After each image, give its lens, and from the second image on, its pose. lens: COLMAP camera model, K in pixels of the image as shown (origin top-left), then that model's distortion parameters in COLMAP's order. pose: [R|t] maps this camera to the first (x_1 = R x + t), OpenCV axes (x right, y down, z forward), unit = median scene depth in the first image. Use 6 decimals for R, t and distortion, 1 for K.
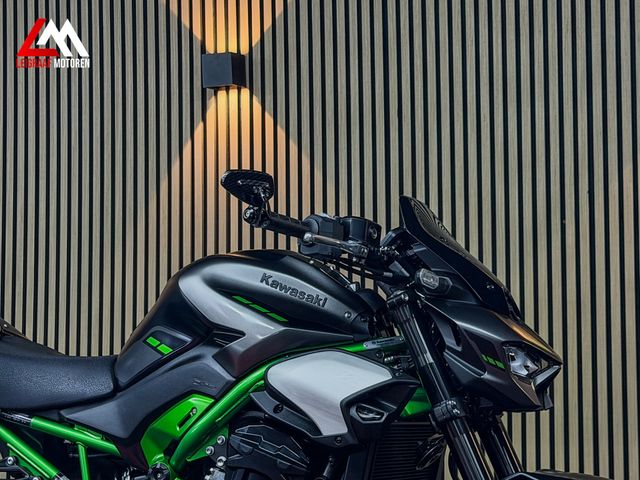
lens RADIAL K [[1467.9, 0, 325.0], [0, 1467.9, 238.5], [0, 0, 1]] dist [0.121732, 0.000000]
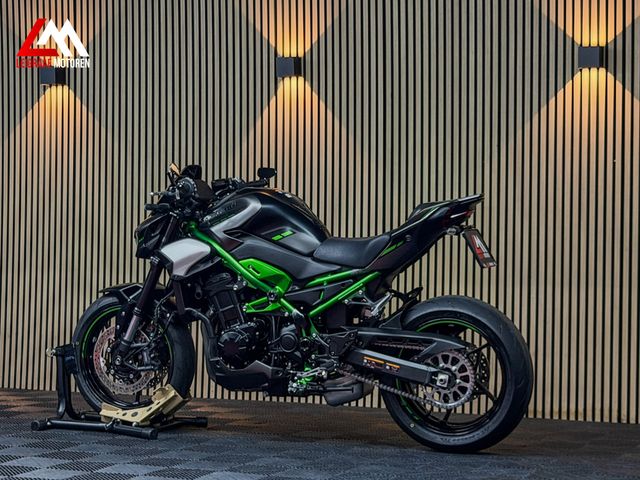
lens RADIAL K [[1458.1, 0, 323.1], [0, 1458.1, 235.5], [0, 0, 1]] dist [0.110113, 0.000000]
pose [[0.999931, 0.011763, 0.000249, -0.044153], [-0.011742, 0.996374, 0.084264, -0.101247], [0.000743, -0.084261, 0.996443, -1.113392]]
